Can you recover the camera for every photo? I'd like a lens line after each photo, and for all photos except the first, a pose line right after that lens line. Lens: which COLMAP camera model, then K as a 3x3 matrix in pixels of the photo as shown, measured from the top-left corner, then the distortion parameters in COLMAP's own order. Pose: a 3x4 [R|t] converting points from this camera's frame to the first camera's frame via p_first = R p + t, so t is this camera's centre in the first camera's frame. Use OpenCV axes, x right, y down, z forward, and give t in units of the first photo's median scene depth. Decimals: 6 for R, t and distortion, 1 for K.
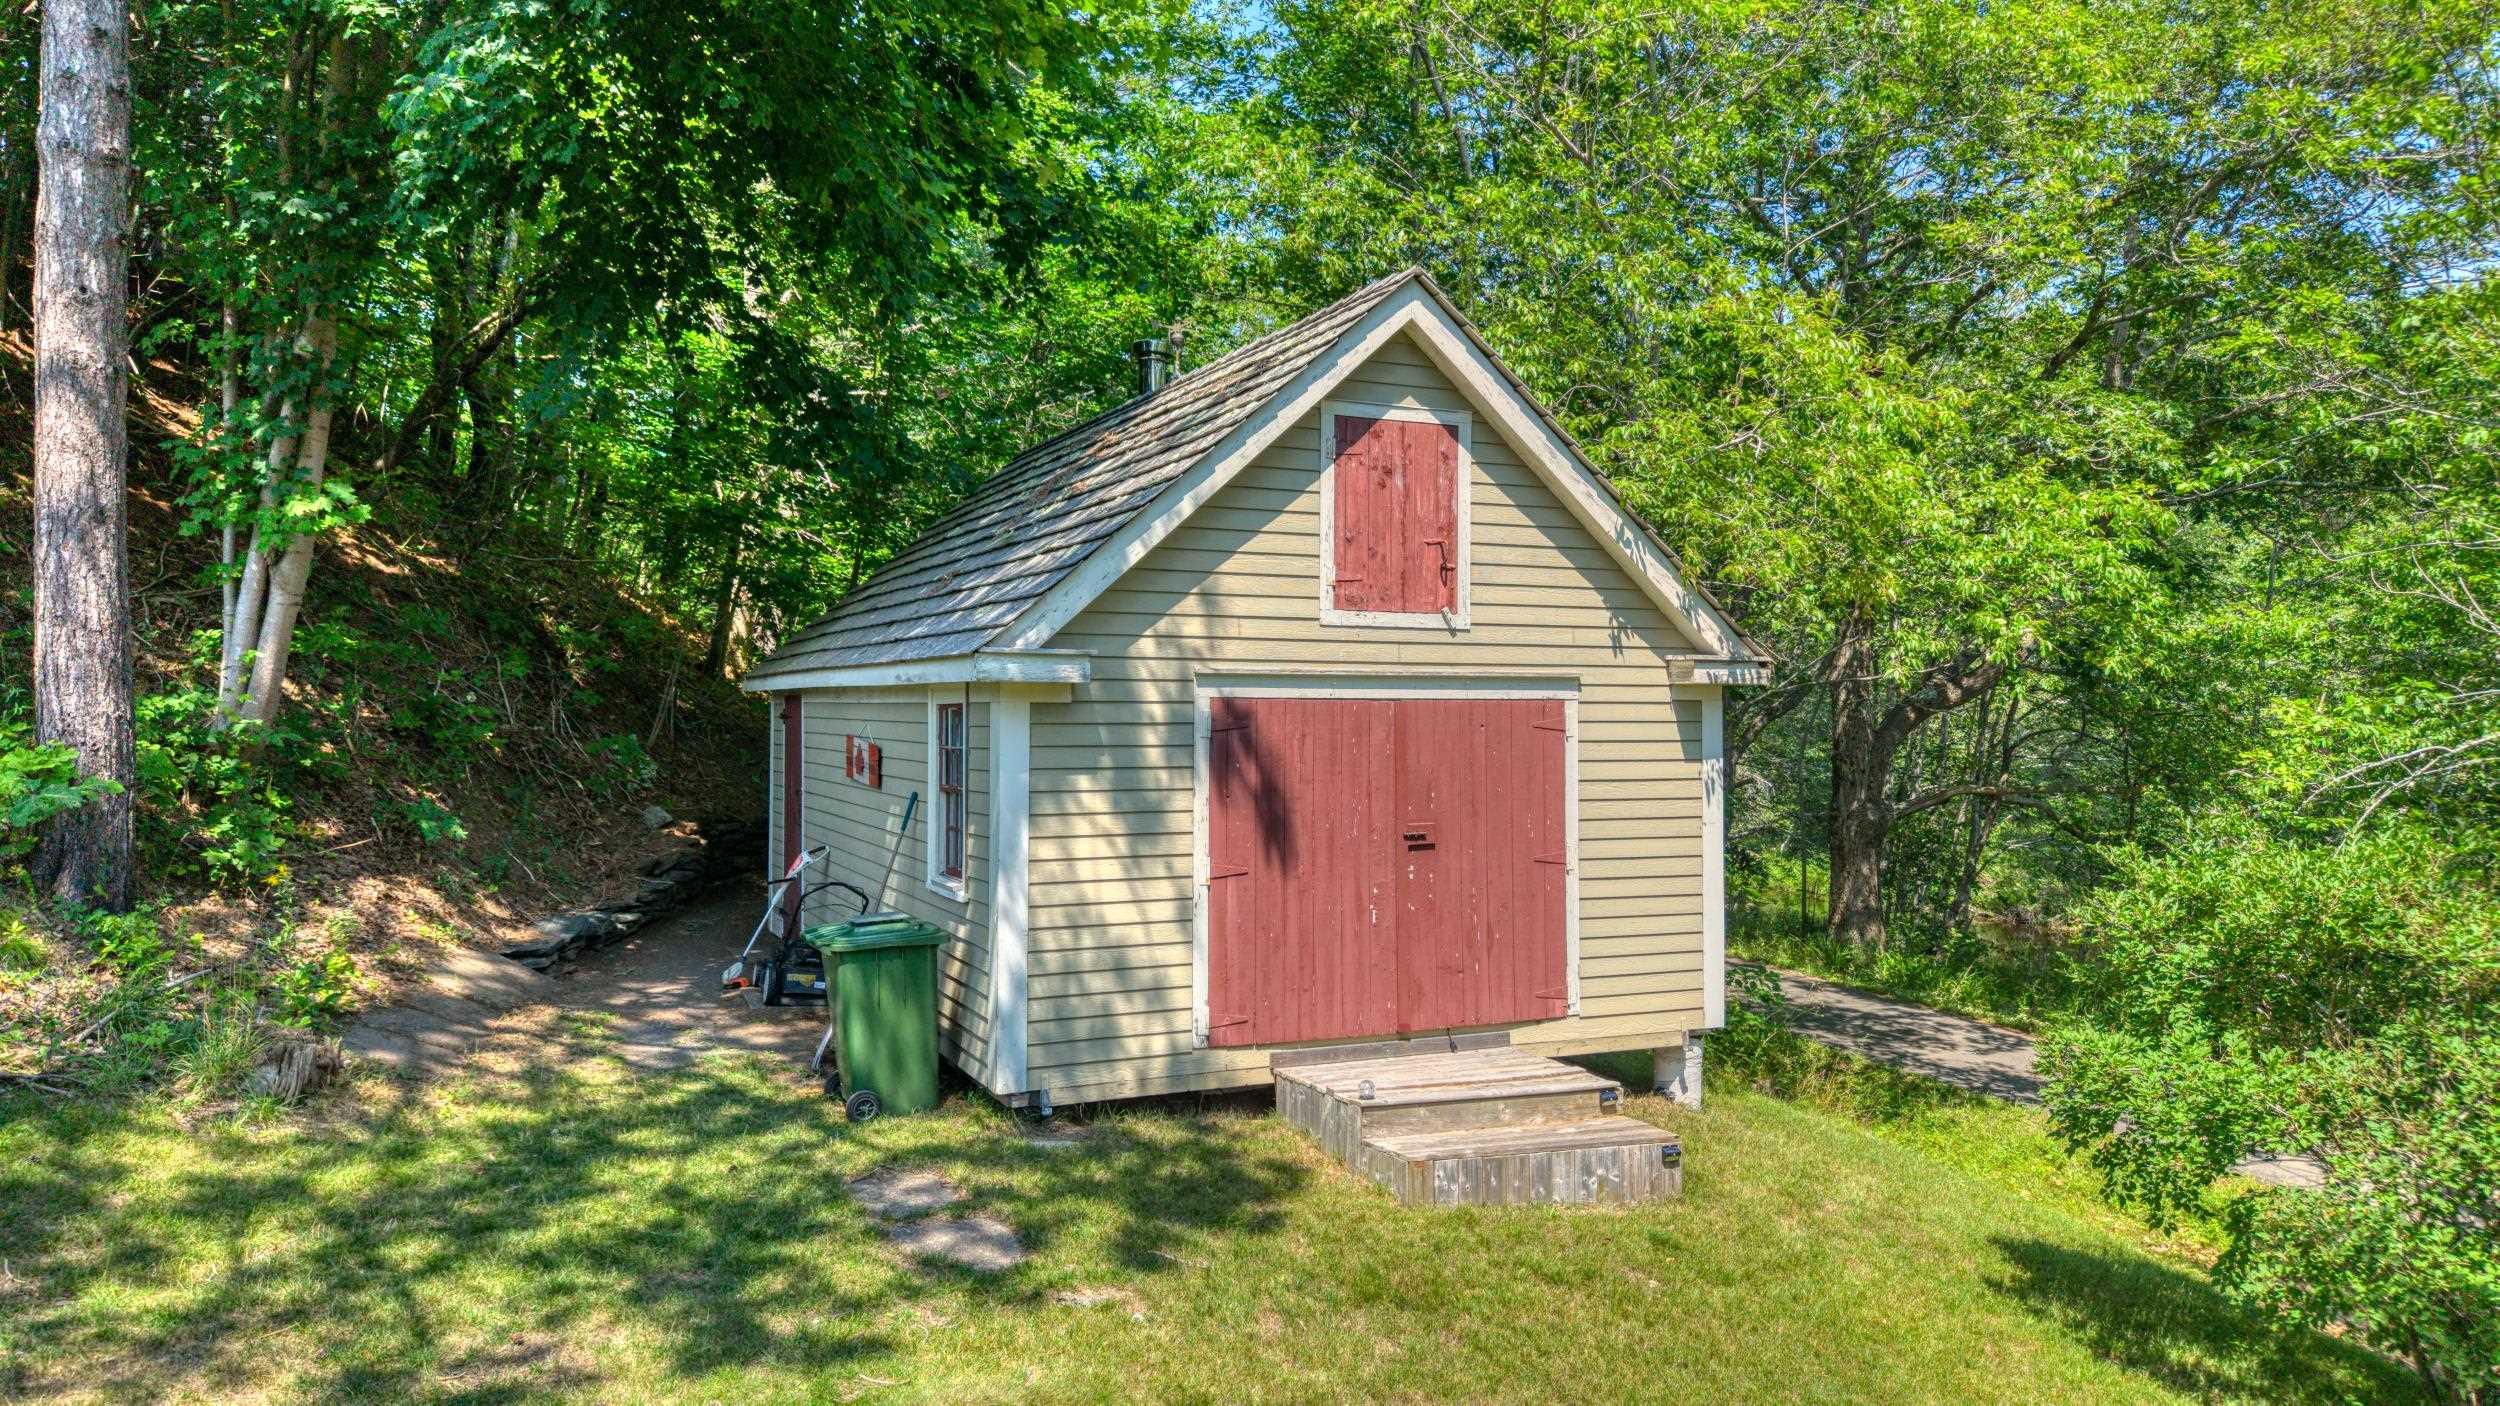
lens RADIAL K [[1680.8, 0, 1246.9], [0, 1680.8, 692.9], [0, 0, 1]] dist [0.034719, -0.040586]
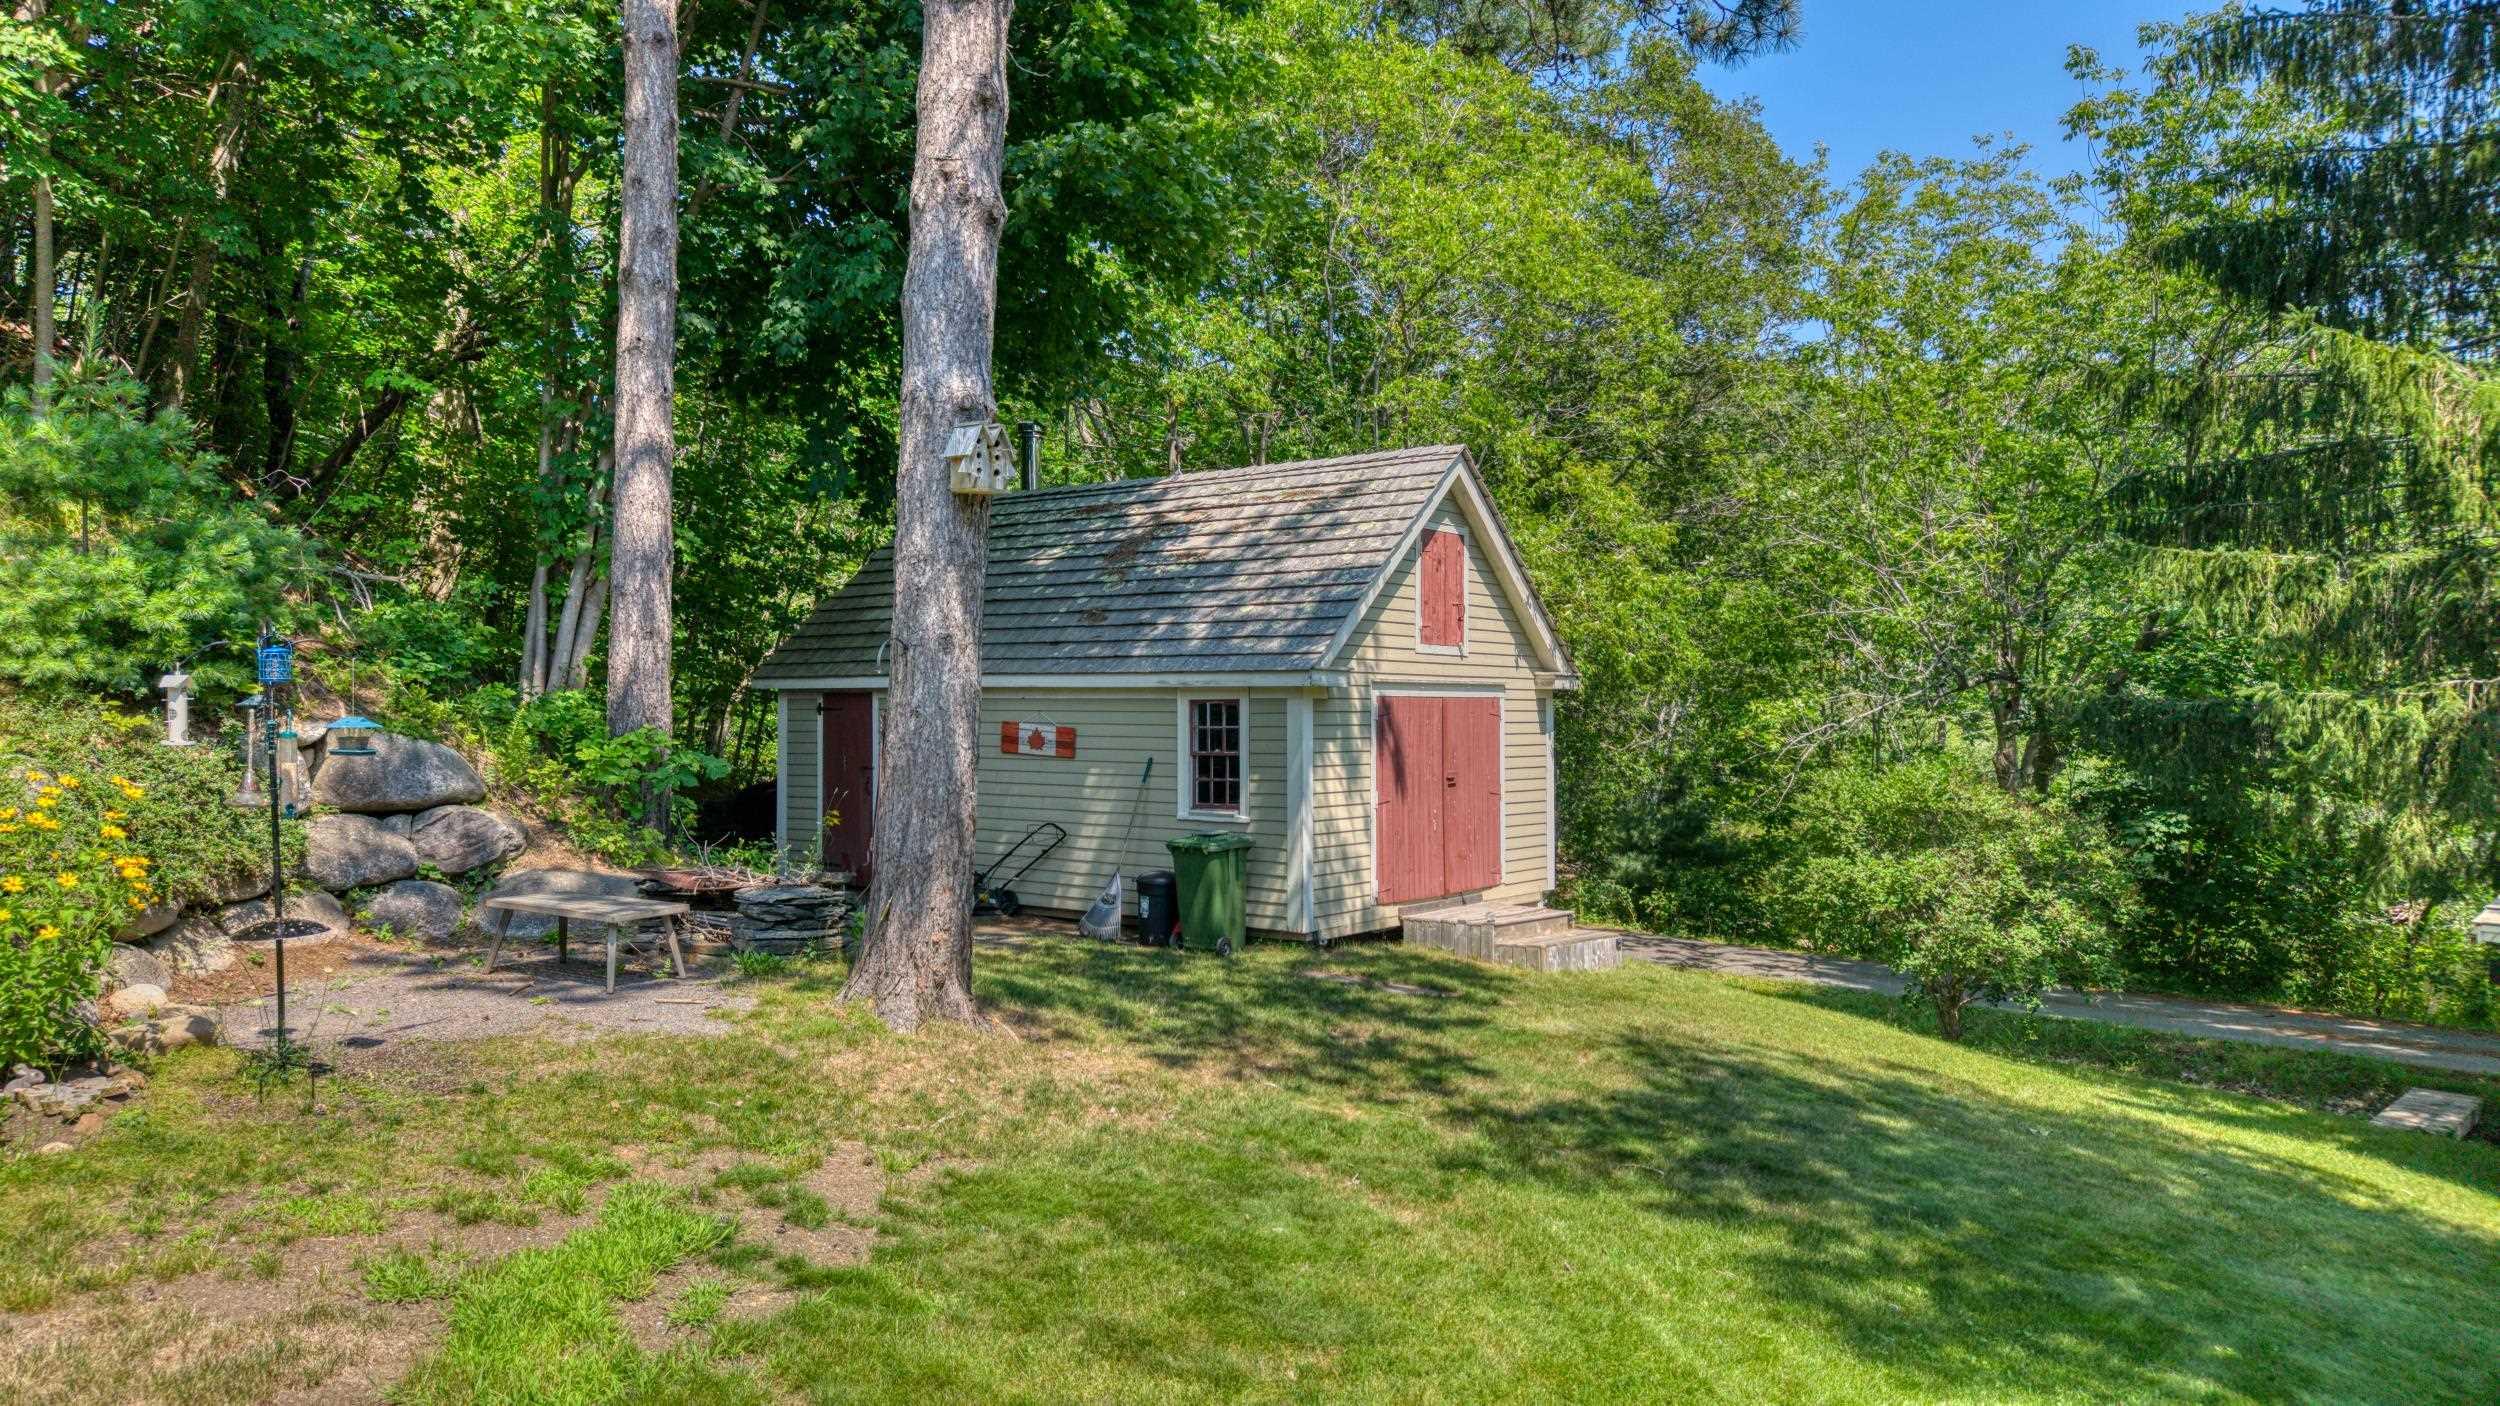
lens RADIAL K [[1680.8, 0, 1251.3], [0, 1680.8, 699.7], [0, 0, 1]] dist [0.034719, -0.040586]
pose [[0.878694, 0.001531, 0.477383, -0.926213], [-0.003163, 0.999992, 0.002615, 0.002532], [-0.477375, -0.003808, 0.878691, -0.409469]]
